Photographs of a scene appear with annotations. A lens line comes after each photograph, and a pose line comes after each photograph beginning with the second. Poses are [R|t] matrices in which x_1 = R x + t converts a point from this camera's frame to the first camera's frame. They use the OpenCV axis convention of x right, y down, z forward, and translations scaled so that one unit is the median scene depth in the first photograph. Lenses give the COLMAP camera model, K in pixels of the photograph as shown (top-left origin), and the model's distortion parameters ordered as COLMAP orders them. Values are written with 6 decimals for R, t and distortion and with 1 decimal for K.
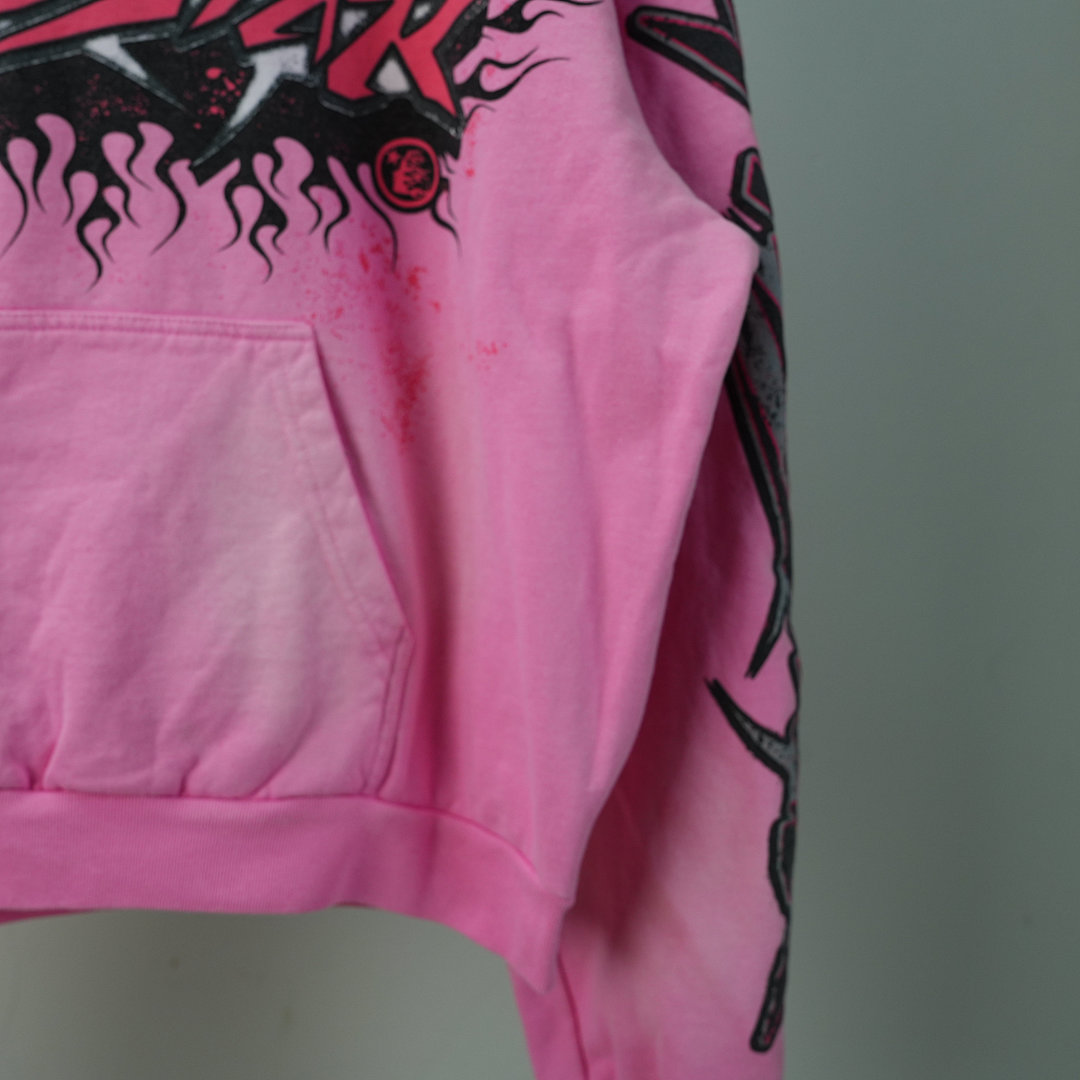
lens RADIAL K [[1118.1, 0, 536.5], [0, 1118.1, 543.8], [0, 0, 1]] dist [-0.009289, 0.000000]
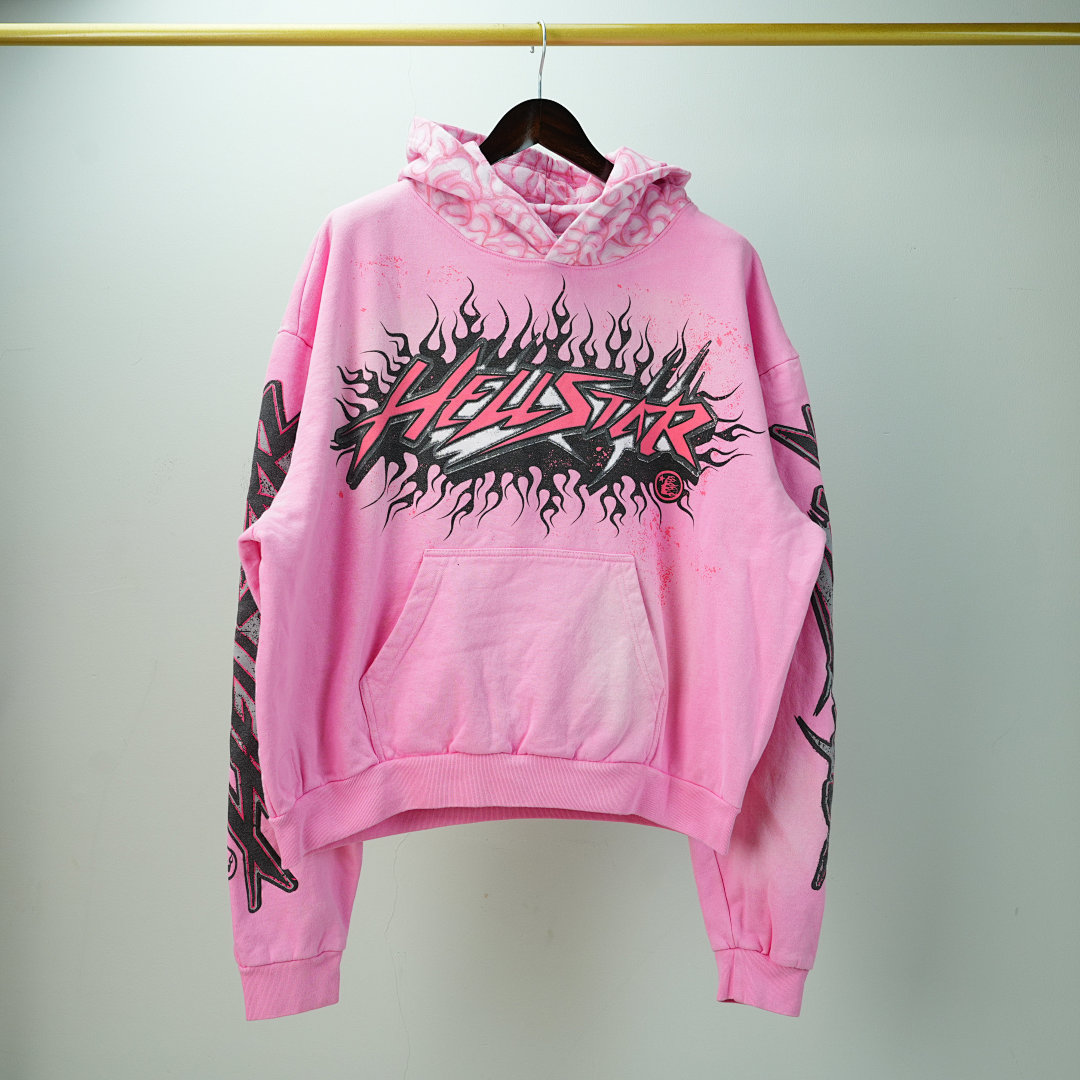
lens RADIAL K [[1227.0, 0, 540.6], [0, 1227.0, 545.8], [0, 0, 1]] dist [-0.010092, 0.000000]
pose [[0.997172, 0.035106, 0.066445, -0.573227], [-0.029738, 0.996341, -0.080126, -0.006953], [-0.069015, 0.077924, 0.994568, -1.542503]]
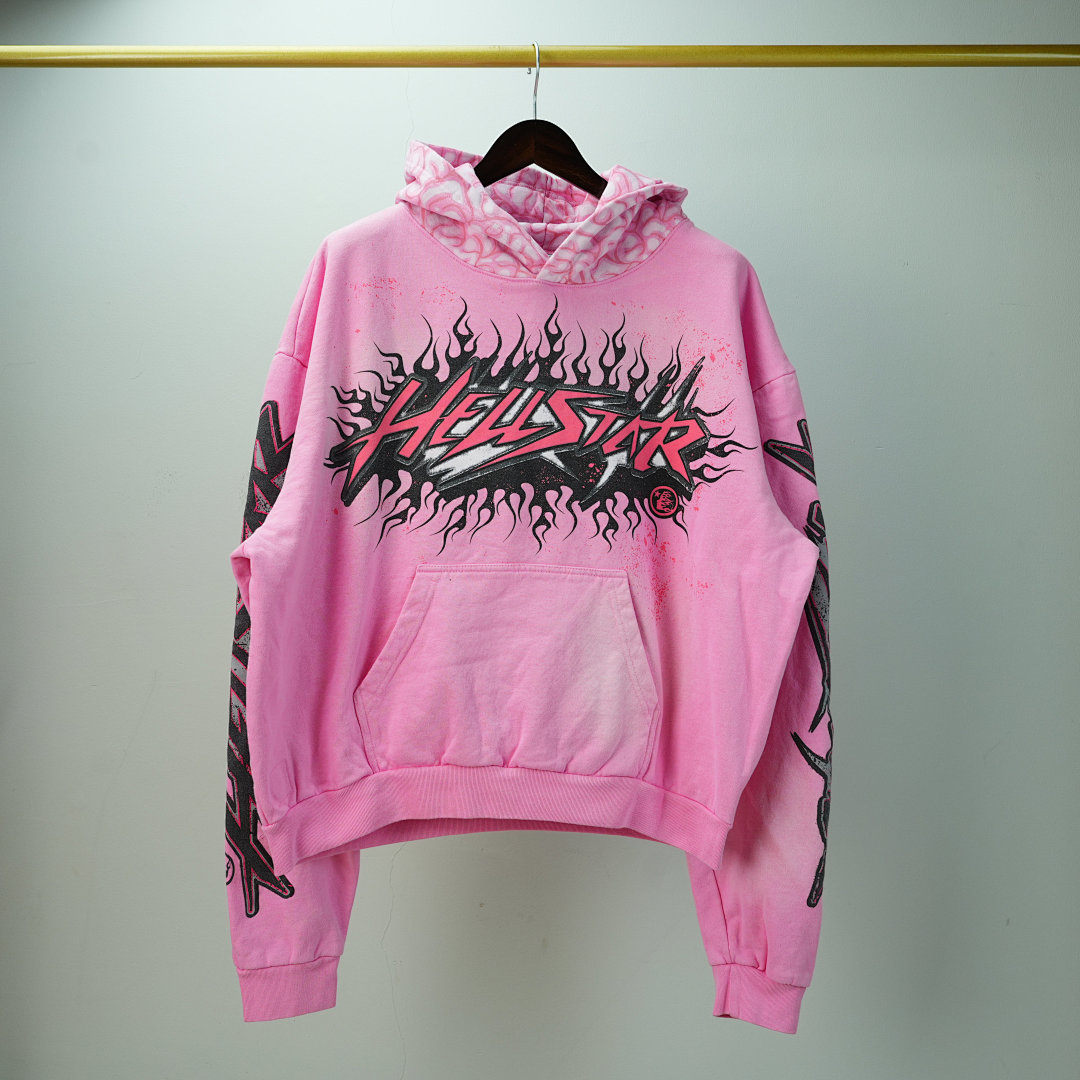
lens RADIAL K [[1227.0, 0, 538.0], [0, 1227.0, 544.8], [0, 0, 1]] dist [-0.010092, 0.000000]
pose [[0.999316, 0.036262, -0.007311, -0.375447], [-0.036728, 0.996165, -0.079416, -0.040959], [0.004403, 0.079630, 0.996815, -1.583495]]
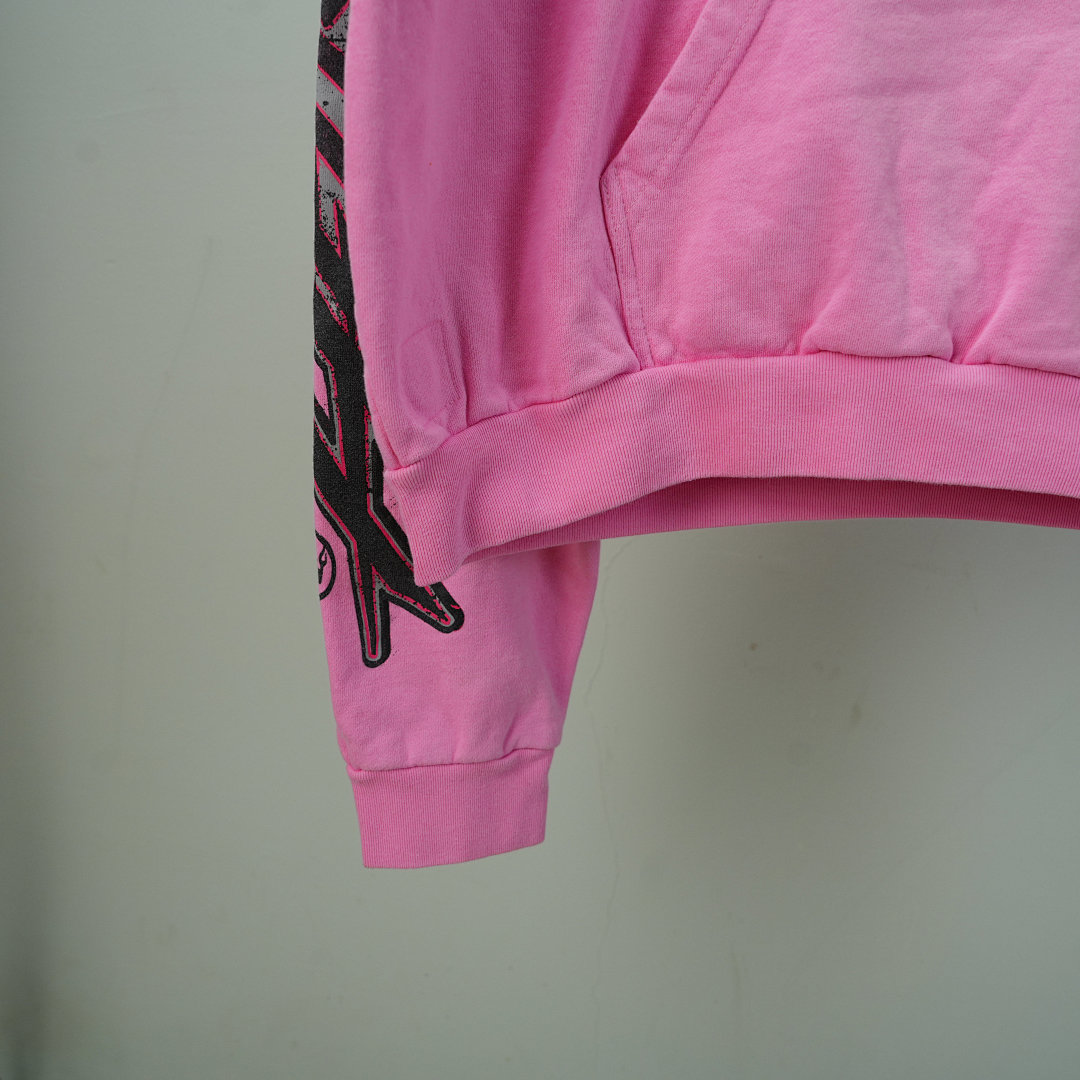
lens RADIAL K [[1118.1, 0, 531.8], [0, 1118.1, 544.6], [0, 0, 1]] dist [-0.009289, 0.000000]
pose [[0.984148, 0.086122, -0.155037, -0.644585], [-0.063616, 0.987430, 0.144692, 0.258051], [0.165550, -0.132535, 0.977255, -0.038537]]
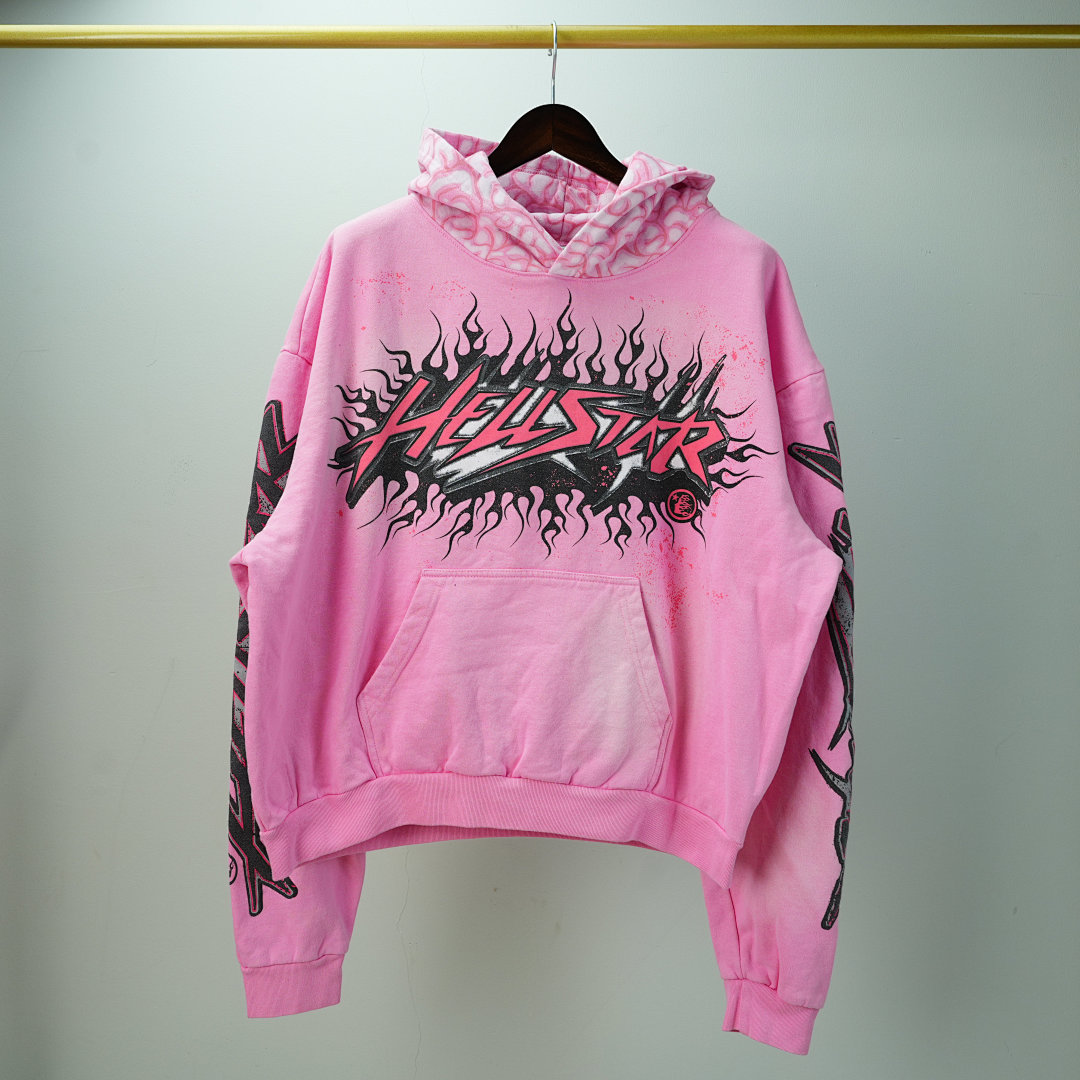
lens RADIAL K [[1118.1, 0, 536.4], [0, 1118.1, 545.2], [0, 0, 1]] dist [-0.009289, 0.000000]
pose [[0.993776, 0.055280, -0.096712, -0.195755], [-0.058458, 0.997829, -0.030338, -0.185464], [0.094825, 0.035803, 0.994850, -1.280361]]
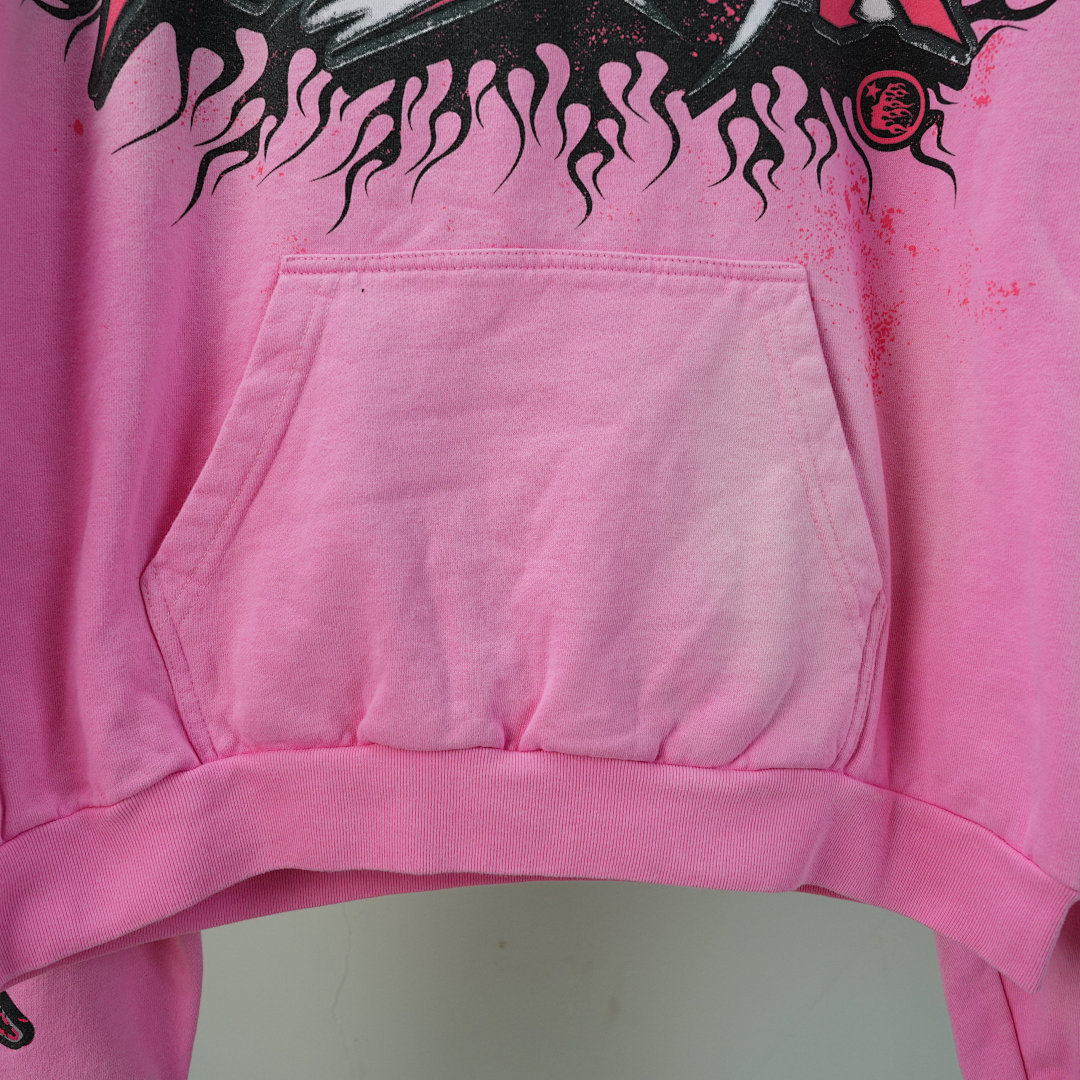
lens RADIAL K [[1118.1, 0, 541.3], [0, 1118.1, 539.8], [0, 0, 1]] dist [-0.009289, 0.000000]
pose [[0.995304, 0.020737, -0.094550, -0.333711], [-0.021197, 0.999768, -0.003864, 0.043620], [0.094448, 0.005850, 0.995513, 0.047463]]
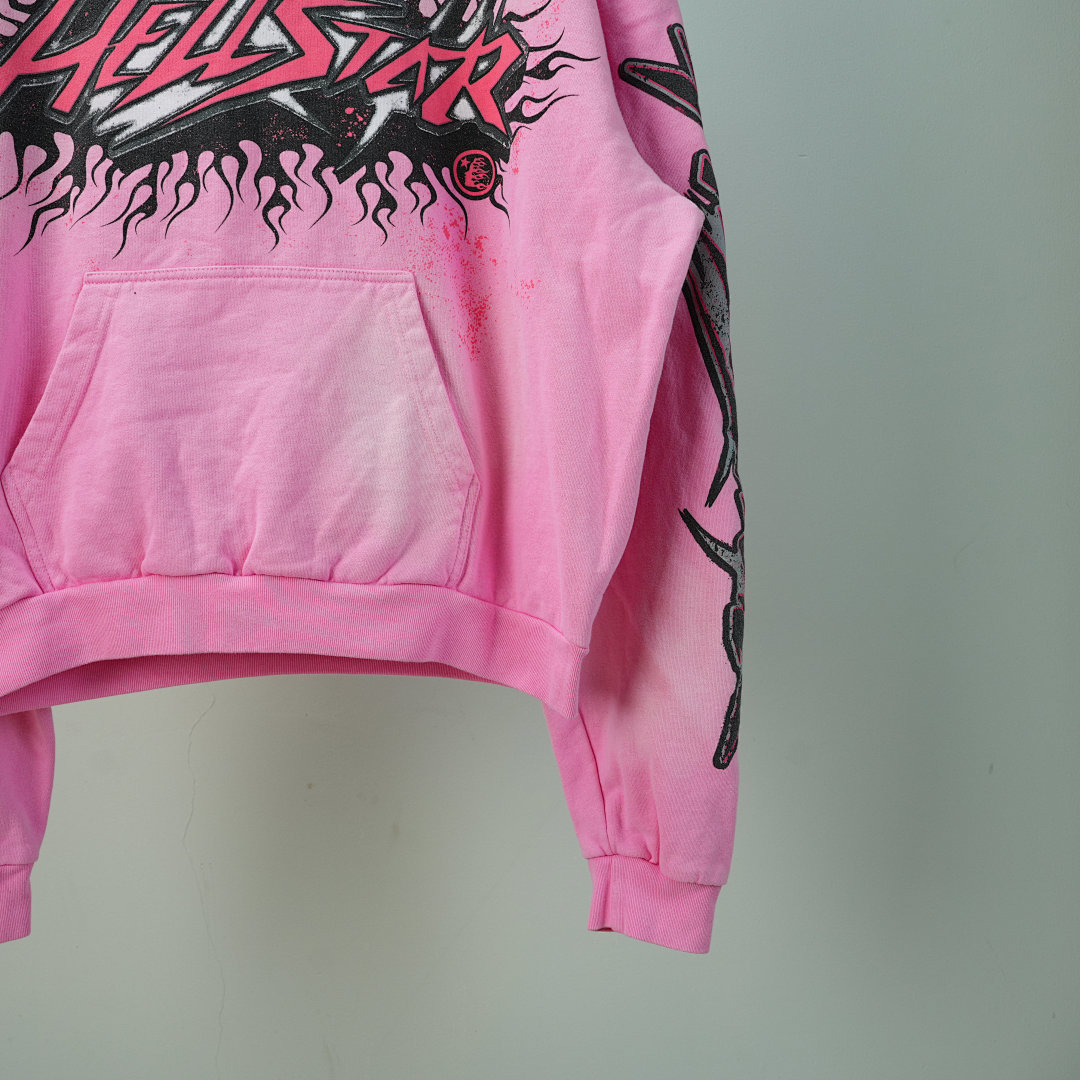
lens RADIAL K [[1118.1, 0, 539.5], [0, 1118.1, 539.8], [0, 0, 1]] dist [-0.009289, 0.000000]
pose [[0.998755, -0.009638, -0.048946, 0.042997], [0.008715, 0.999781, -0.019031, 0.202807], [0.049119, 0.018580, 0.998620, -0.516459]]
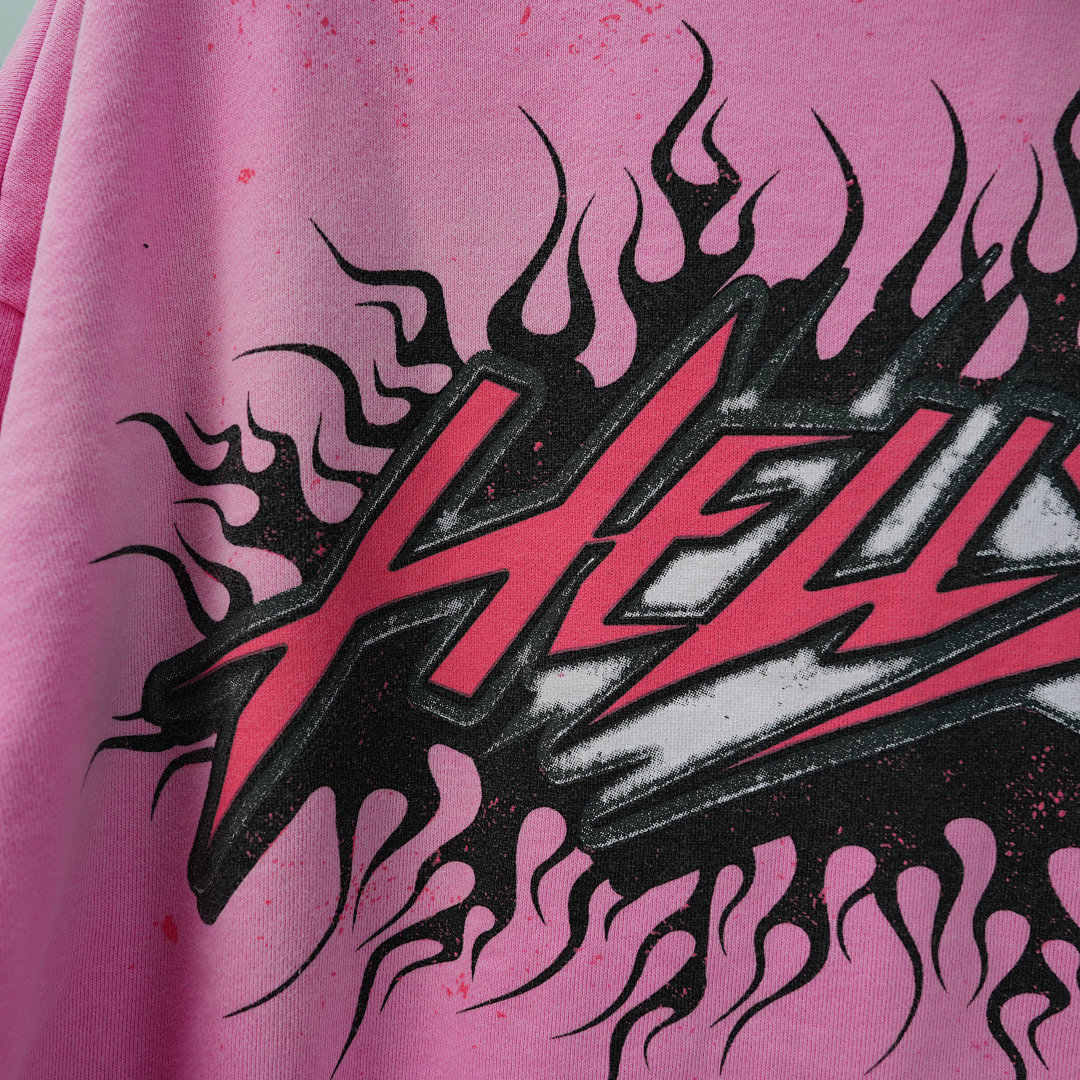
lens RADIAL K [[1118.1, 0, 540.7], [0, 1118.1, 548.9], [0, 0, 1]] dist [-0.009289, 0.000000]
pose [[0.987937, 0.041720, -0.149132, -0.552780], [-0.048110, 0.998061, -0.039500, -0.473339], [0.147195, 0.046198, 0.988028, 0.398565]]
